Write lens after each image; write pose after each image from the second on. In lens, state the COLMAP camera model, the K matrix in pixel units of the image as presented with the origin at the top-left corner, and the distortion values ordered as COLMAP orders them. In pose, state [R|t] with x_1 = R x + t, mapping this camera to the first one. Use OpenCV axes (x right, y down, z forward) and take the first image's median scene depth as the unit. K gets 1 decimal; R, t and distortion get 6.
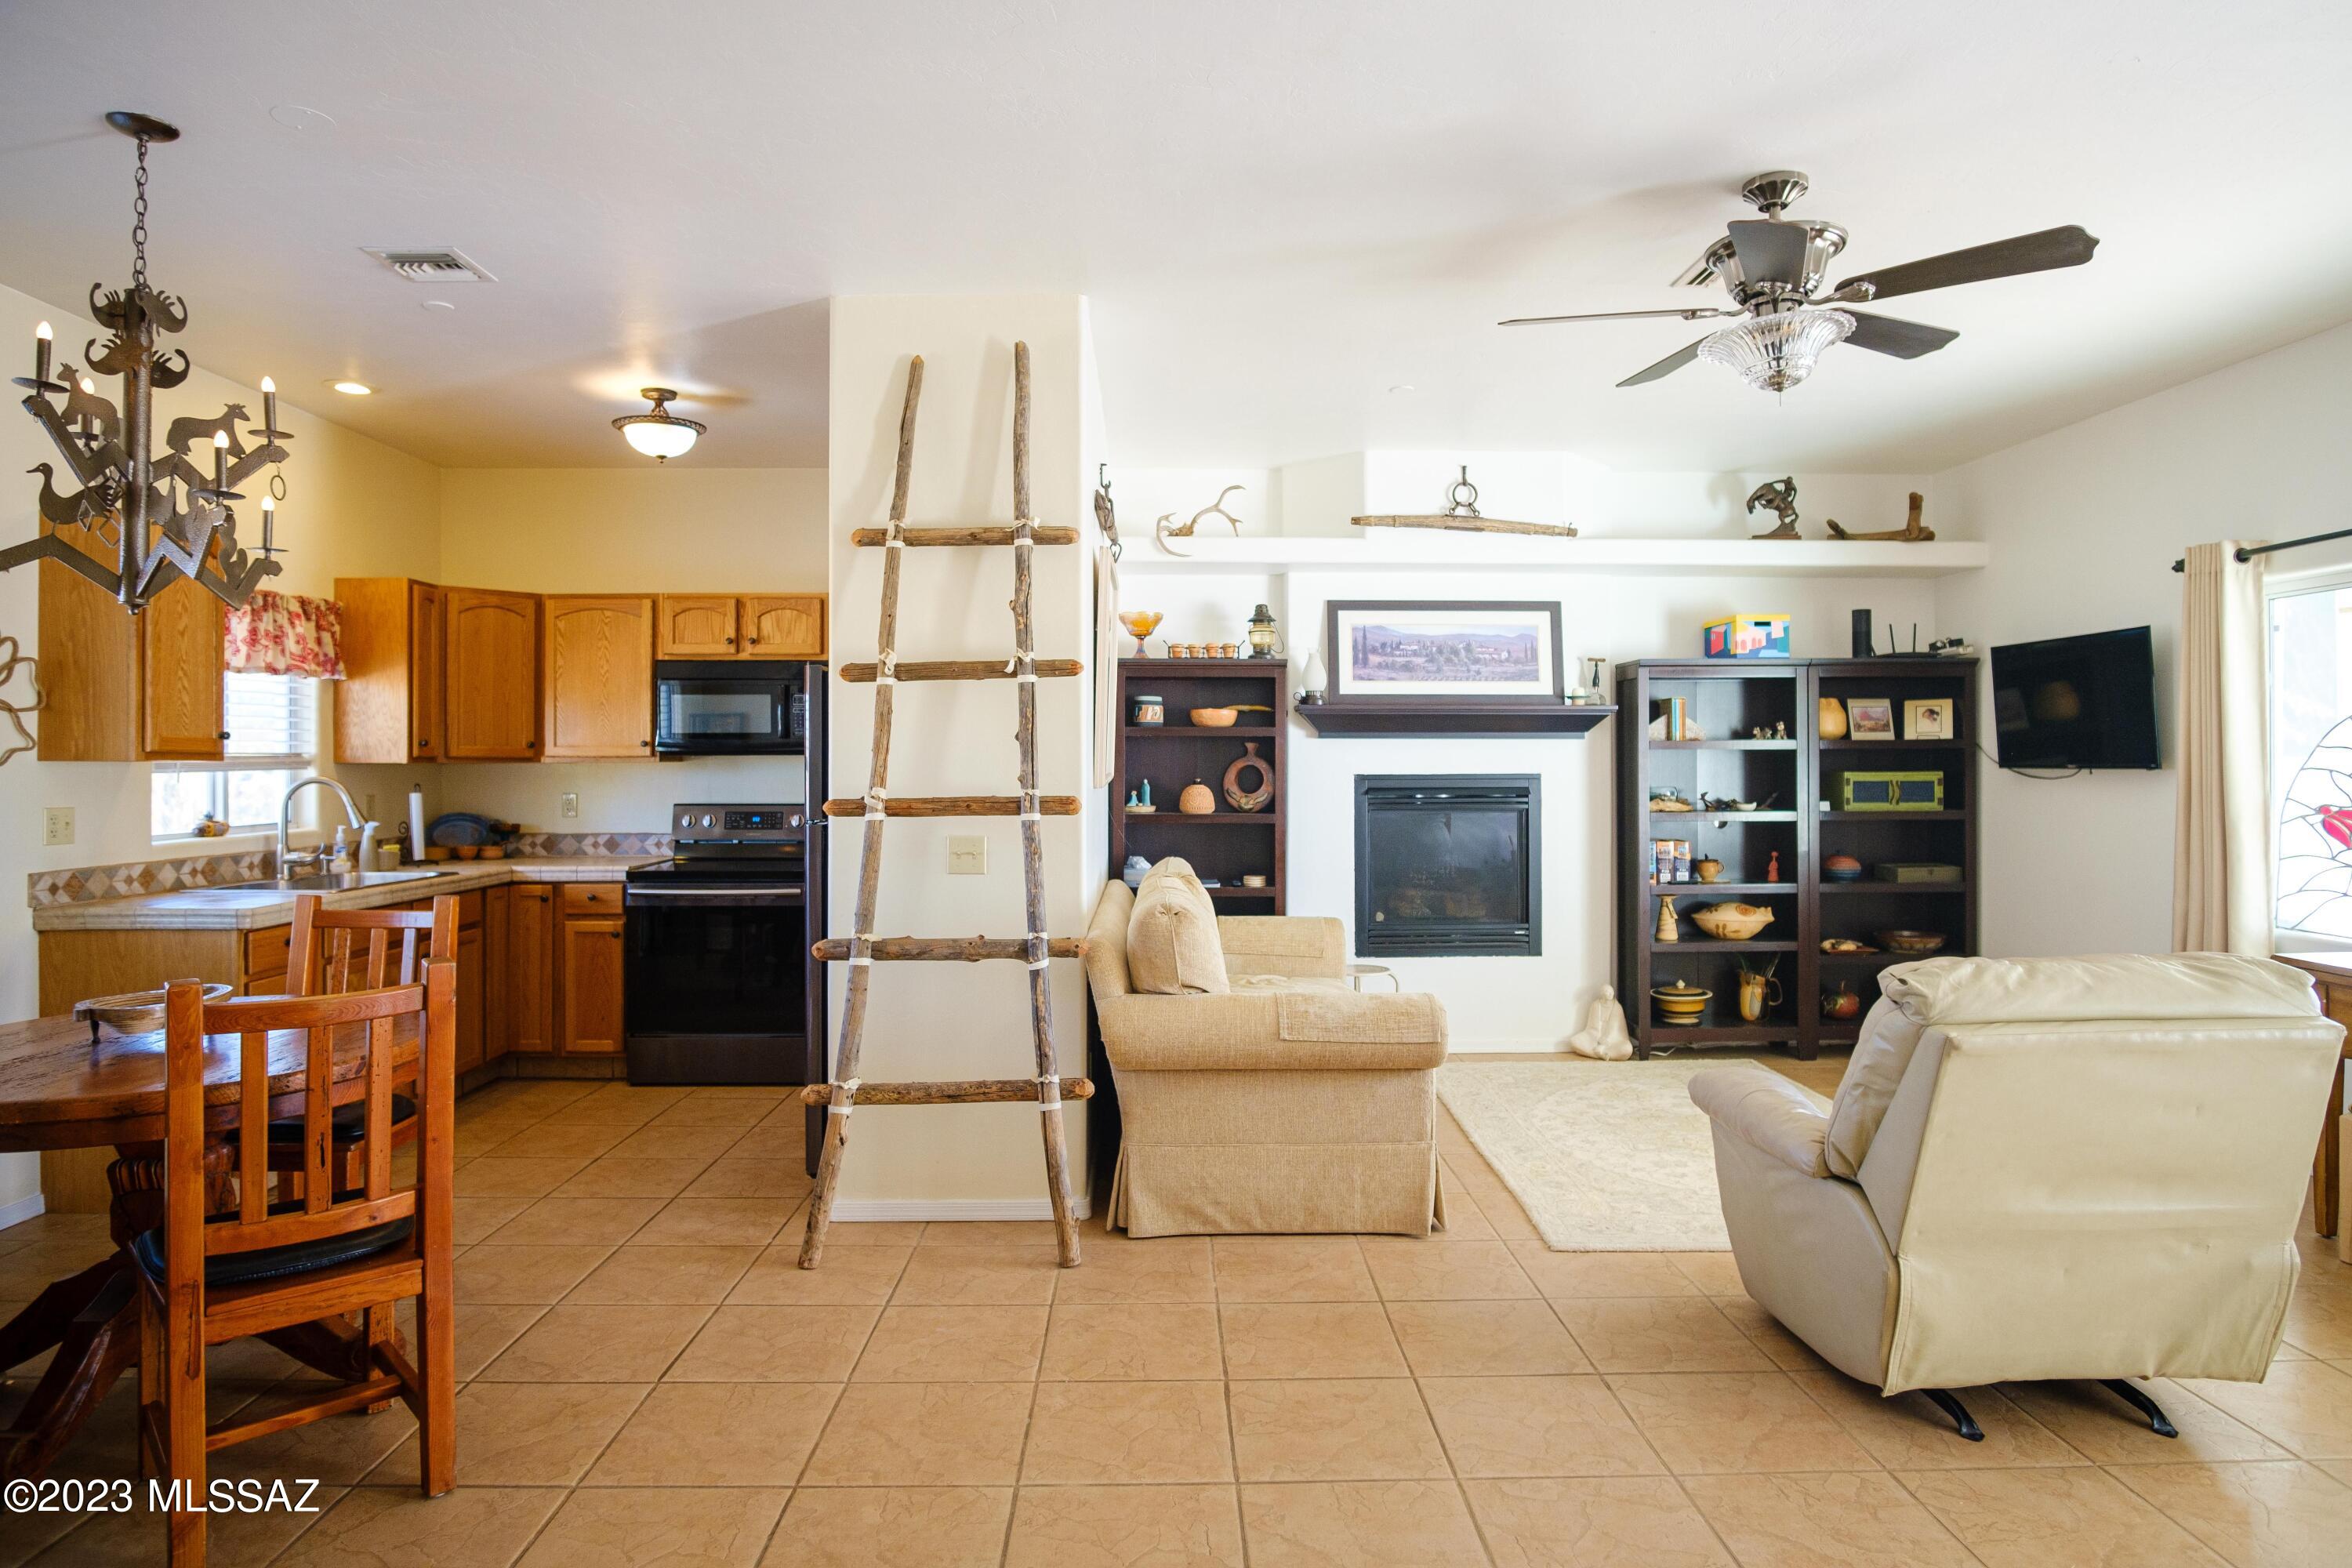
lens RADIAL K [[1251.6, 0, 1180.0], [0, 1251.6, 758.0], [0, 0, 1]] dist [-0.023981, 0.002307]
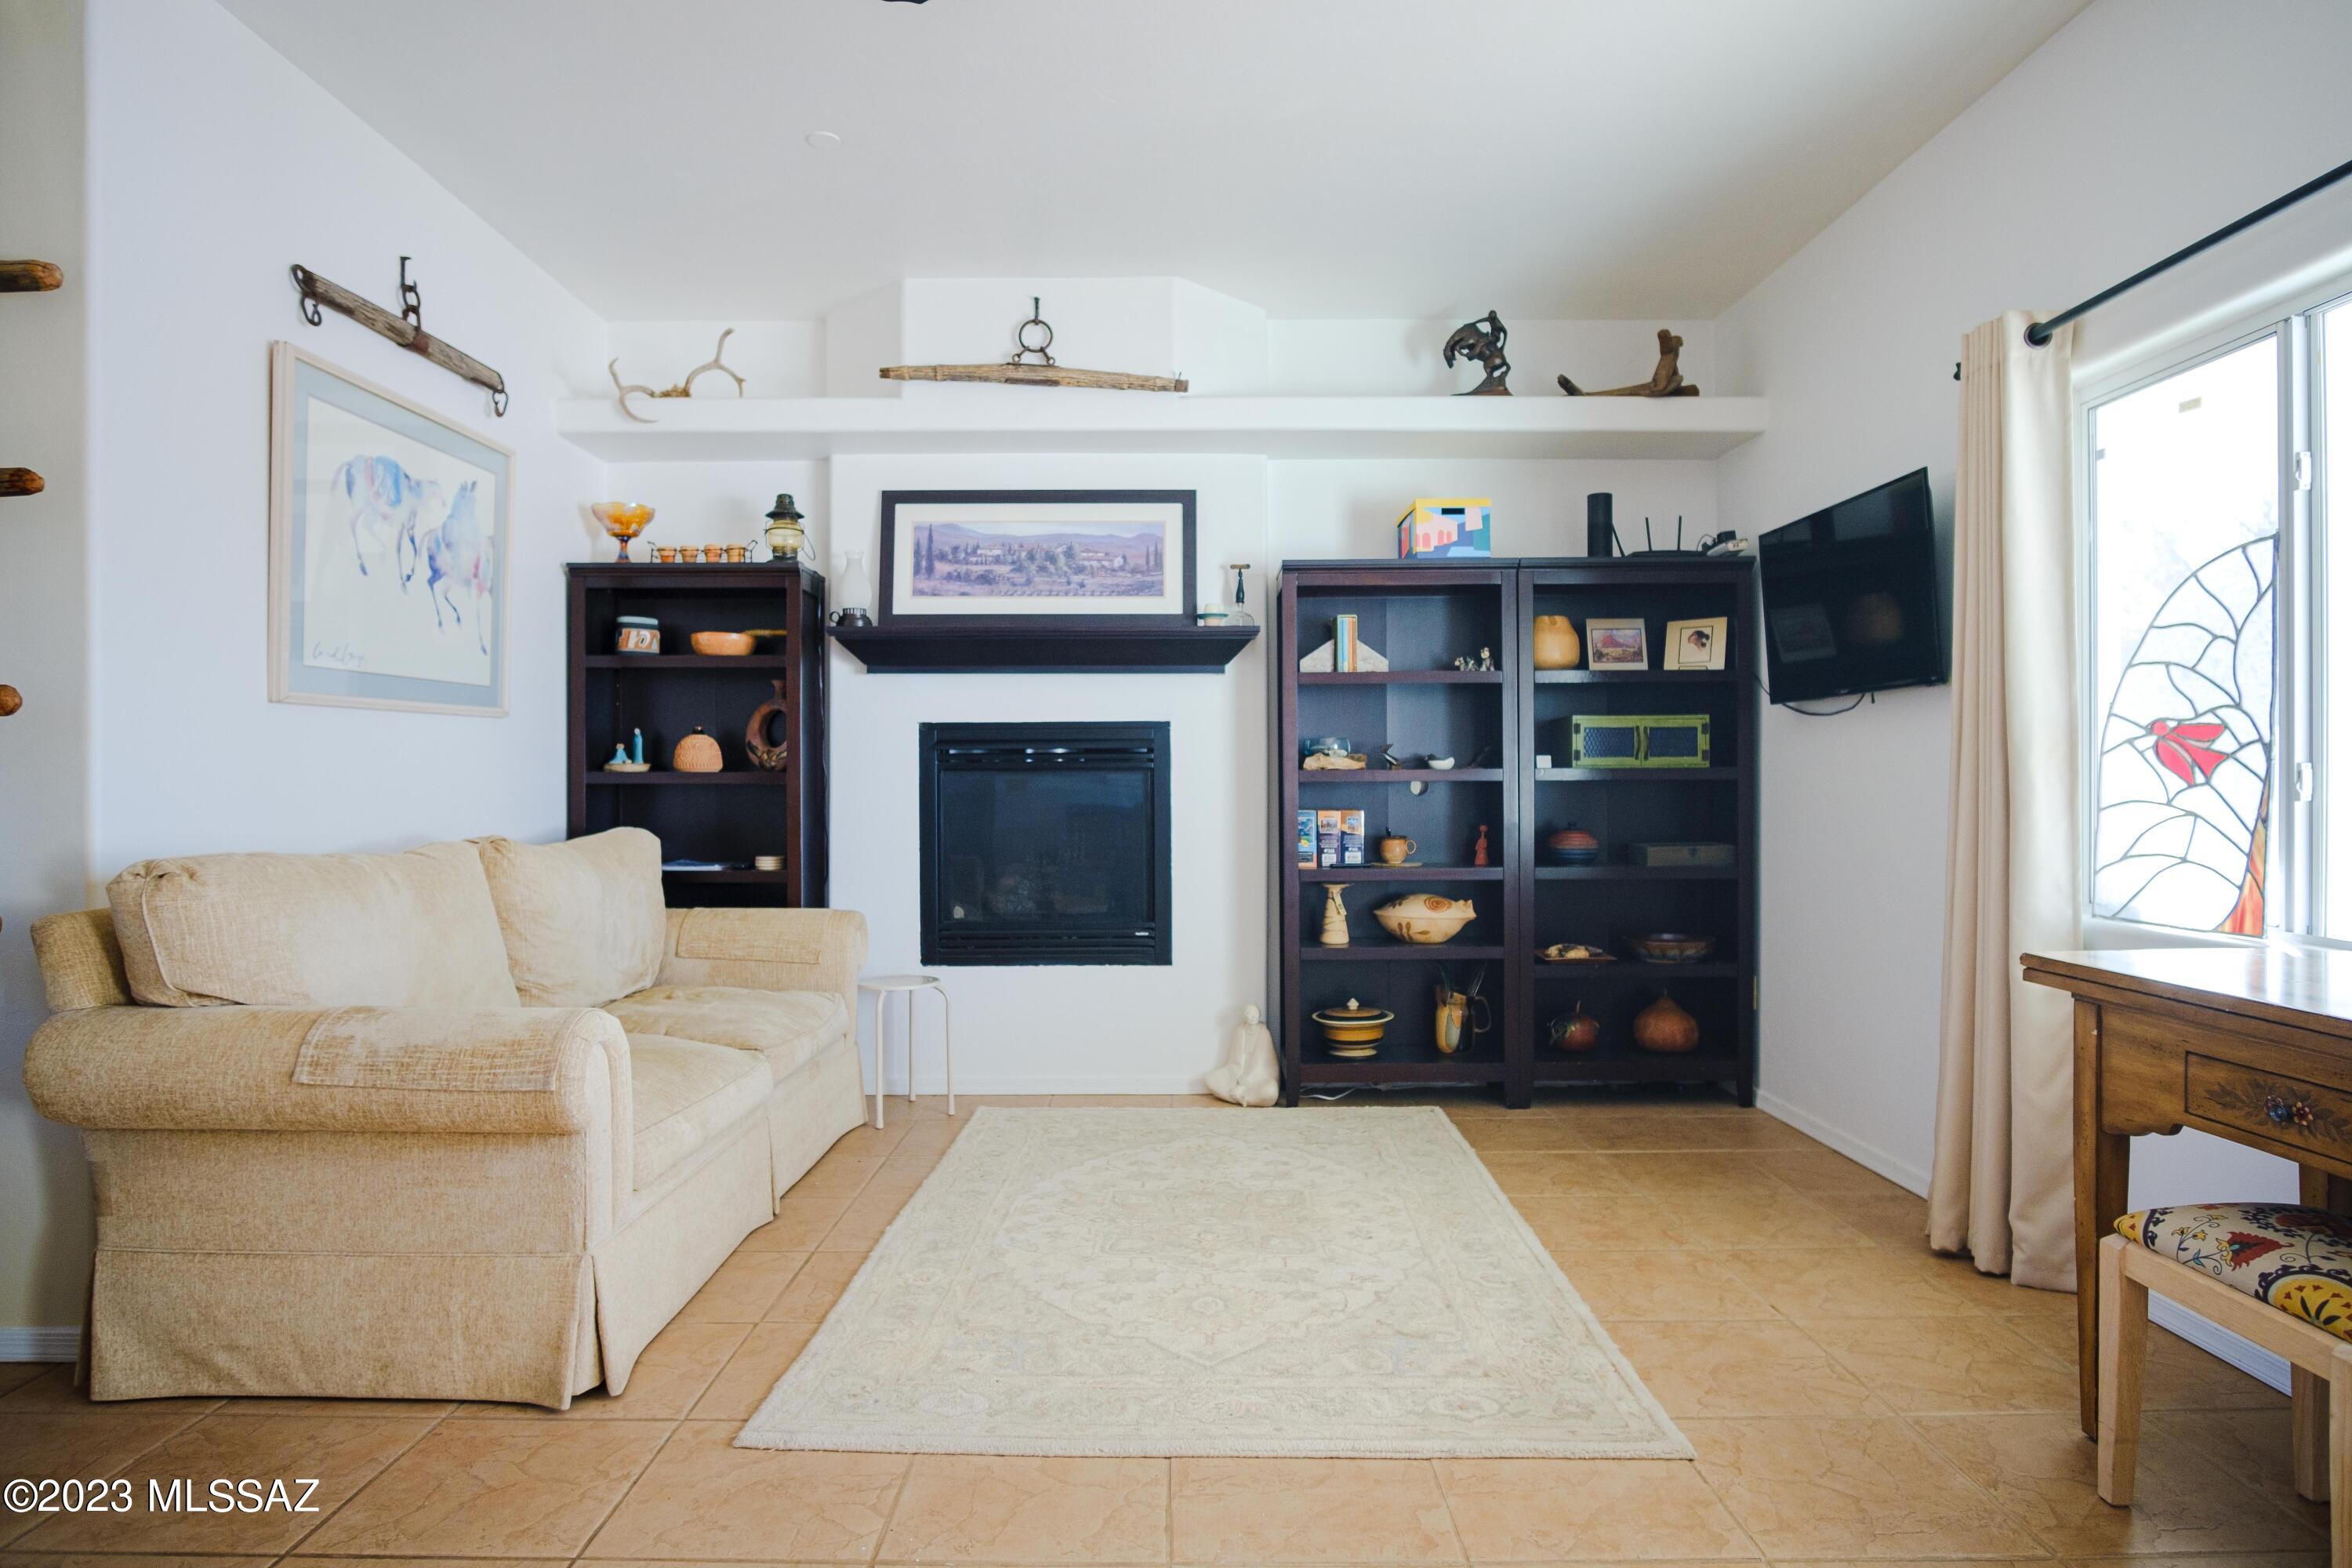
lens RADIAL K [[1266.6, 0, 1176.0], [0, 1266.6, 784.0], [0, 0, 1]] dist [-0.022226, -0.000323]
pose [[0.999659, -0.001498, -0.026067, 0.320480], [0.001594, 0.999992, 0.003649, 0.048699], [0.026061, -0.003689, 0.999654, 0.250299]]
